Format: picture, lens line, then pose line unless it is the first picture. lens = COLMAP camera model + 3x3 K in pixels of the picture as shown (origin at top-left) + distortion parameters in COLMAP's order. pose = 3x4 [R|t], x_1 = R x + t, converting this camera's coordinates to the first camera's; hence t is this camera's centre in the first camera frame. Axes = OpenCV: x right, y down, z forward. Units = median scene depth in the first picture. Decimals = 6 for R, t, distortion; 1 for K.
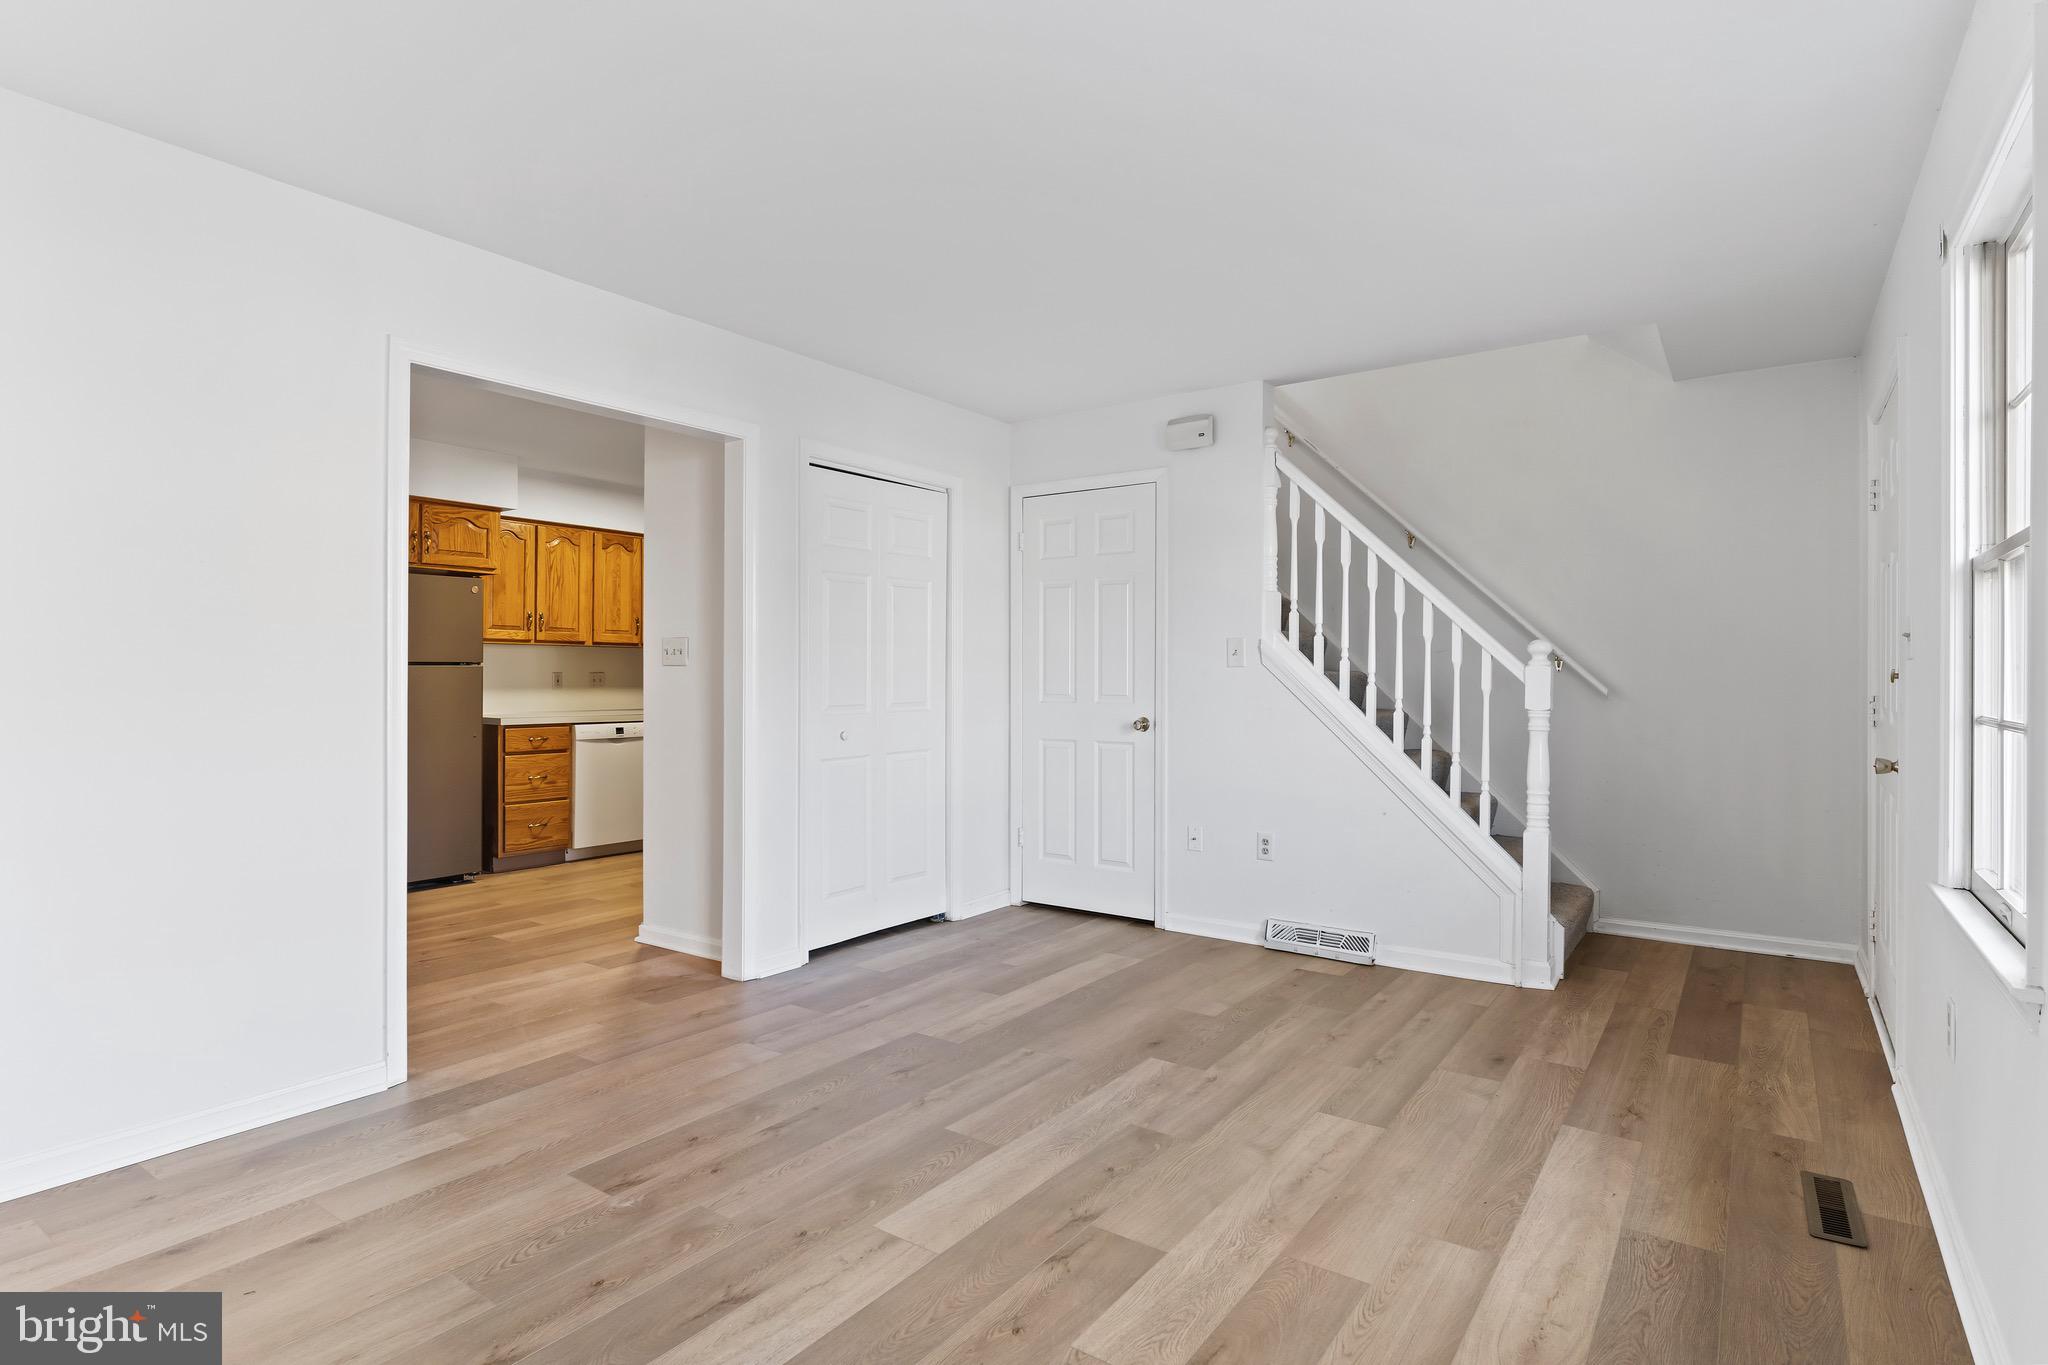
lens RADIAL K [[1044.9, 0, 1013.3], [0, 1044.9, 678.2], [0, 0, 1]] dist [-0.003349, 0.001677]
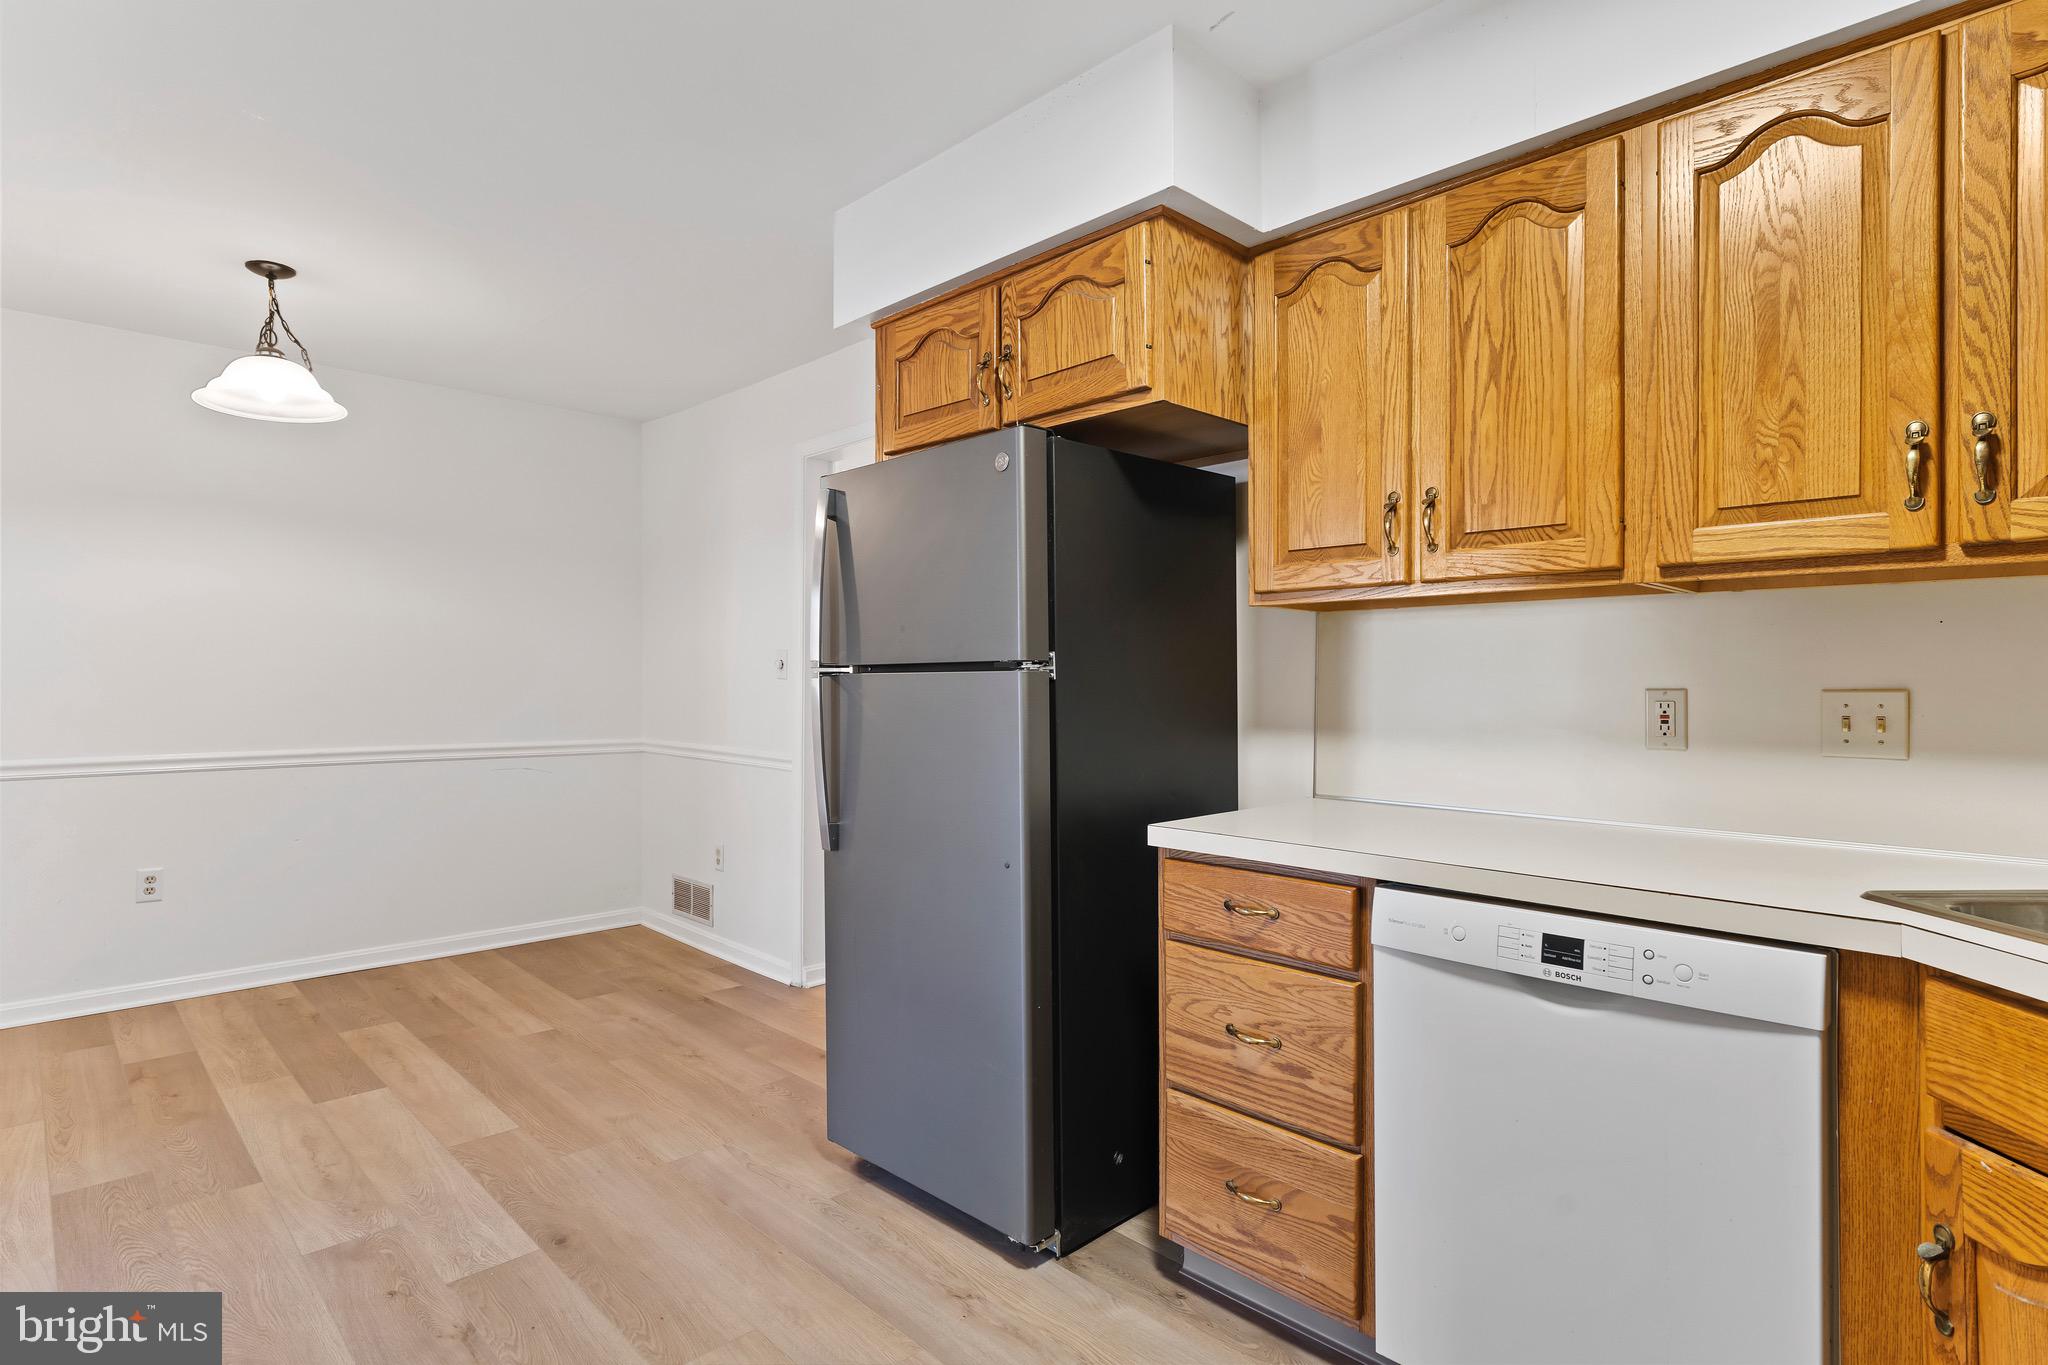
lens RADIAL K [[1044.9, 0, 1013.3], [0, 1044.9, 678.2], [0, 0, 1]] dist [-0.003349, 0.001677]
pose [[-0.178106, -0.007239, -0.983985, -0.272945], [-0.003209, 0.999972, -0.006776, -0.012152], [0.984006, 0.001950, -0.178124, 1.851650]]
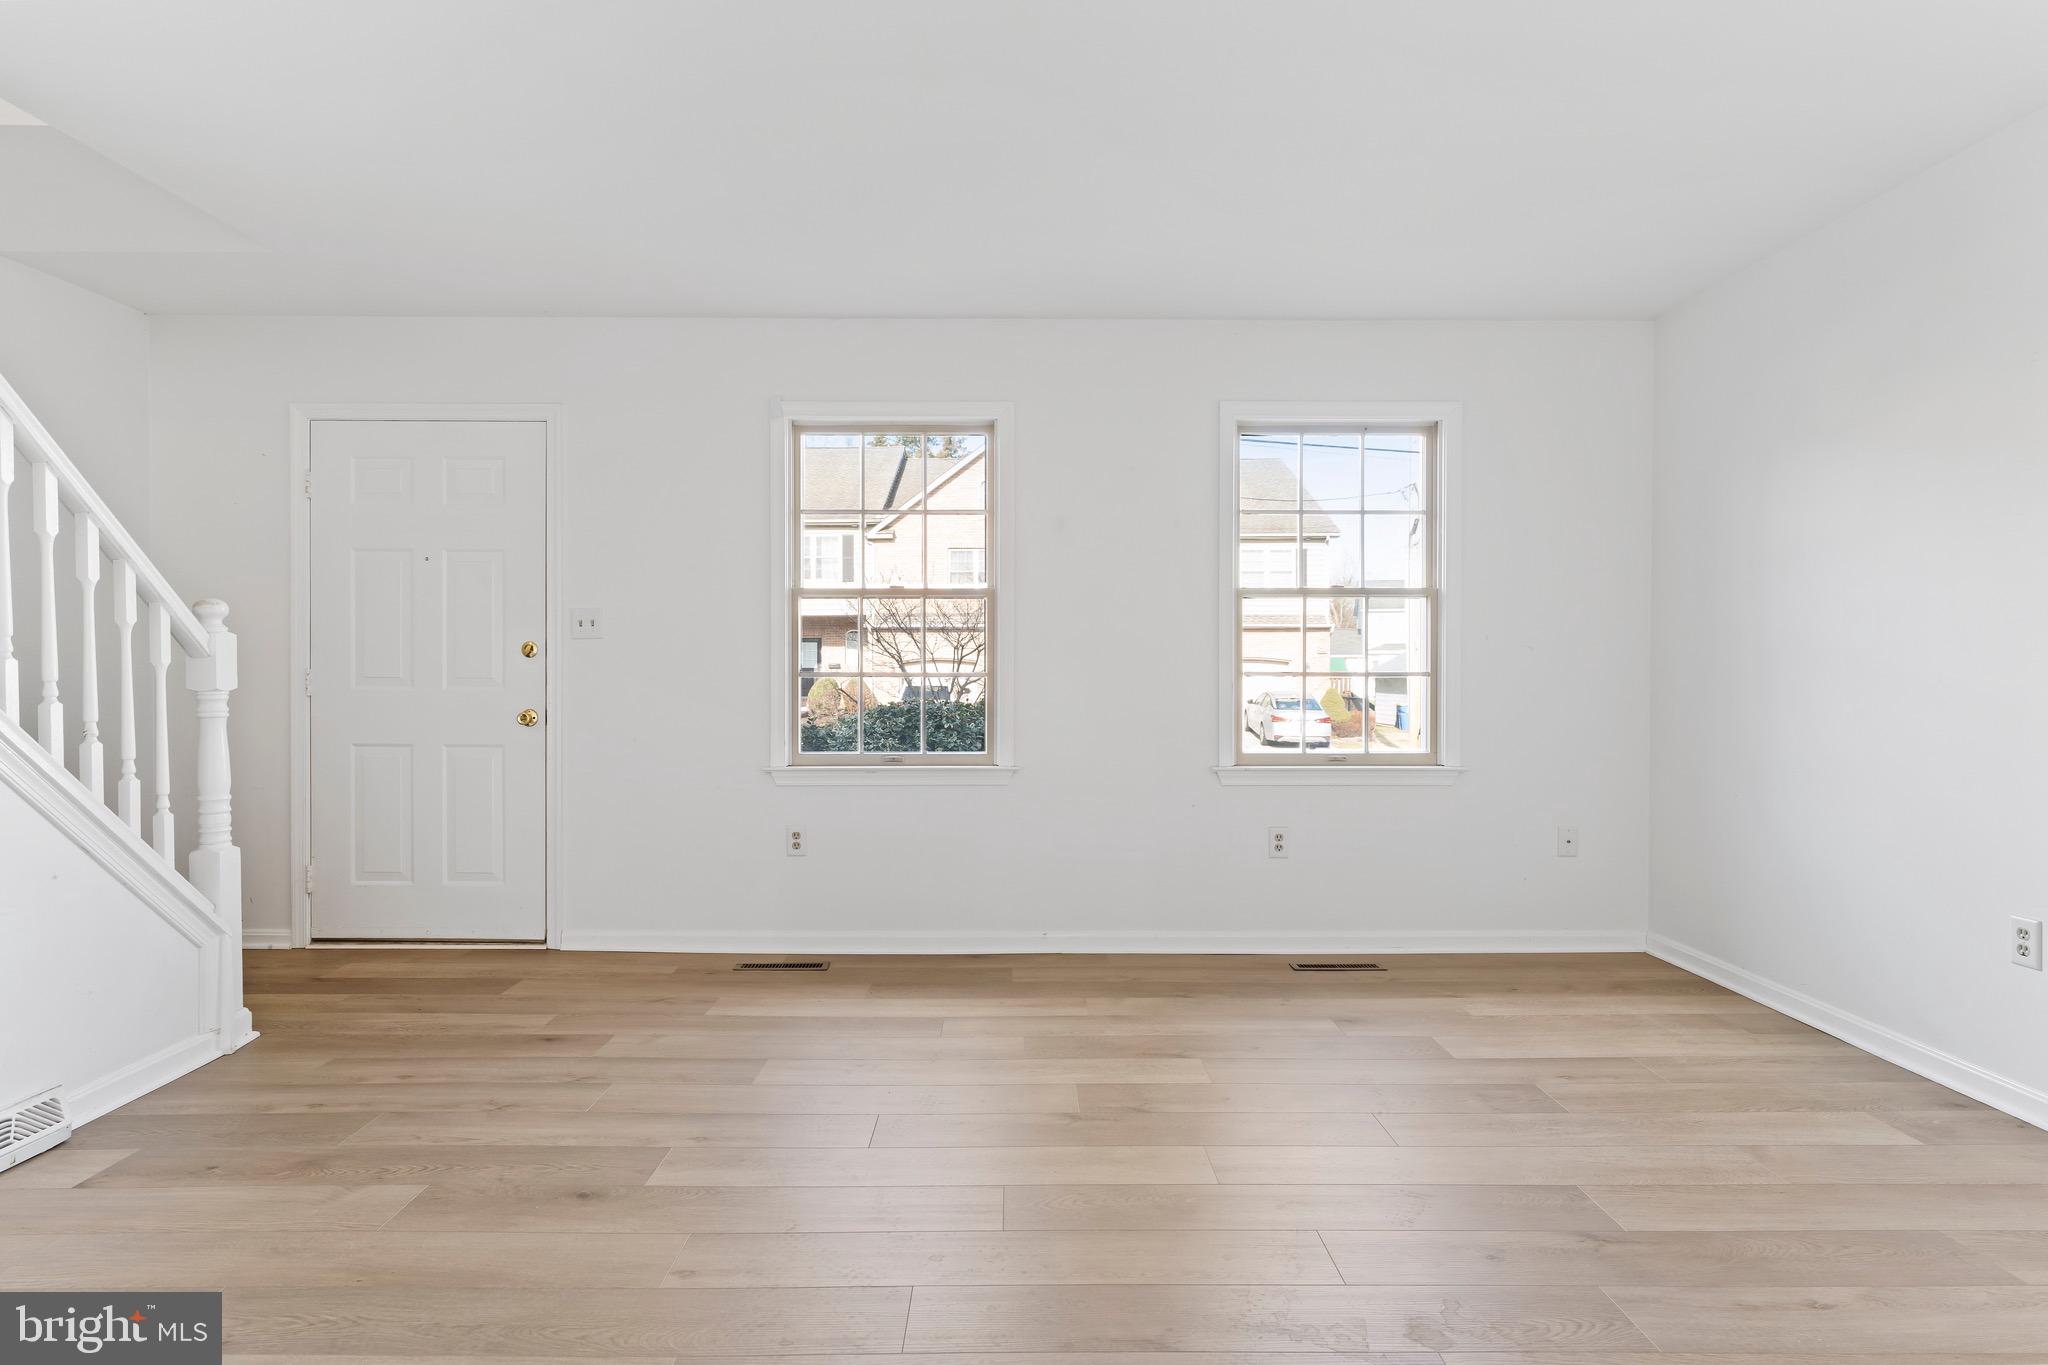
lens RADIAL K [[1044.9, 0, 1013.3], [0, 1044.9, 678.2], [0, 0, 1]] dist [-0.003349, 0.001677]
pose [[-0.587024, -0.010125, 0.809507, -0.538536], [-0.002495, 0.999940, 0.010698, 0.014150], [-0.809566, 0.004260, -0.587013, 1.135030]]
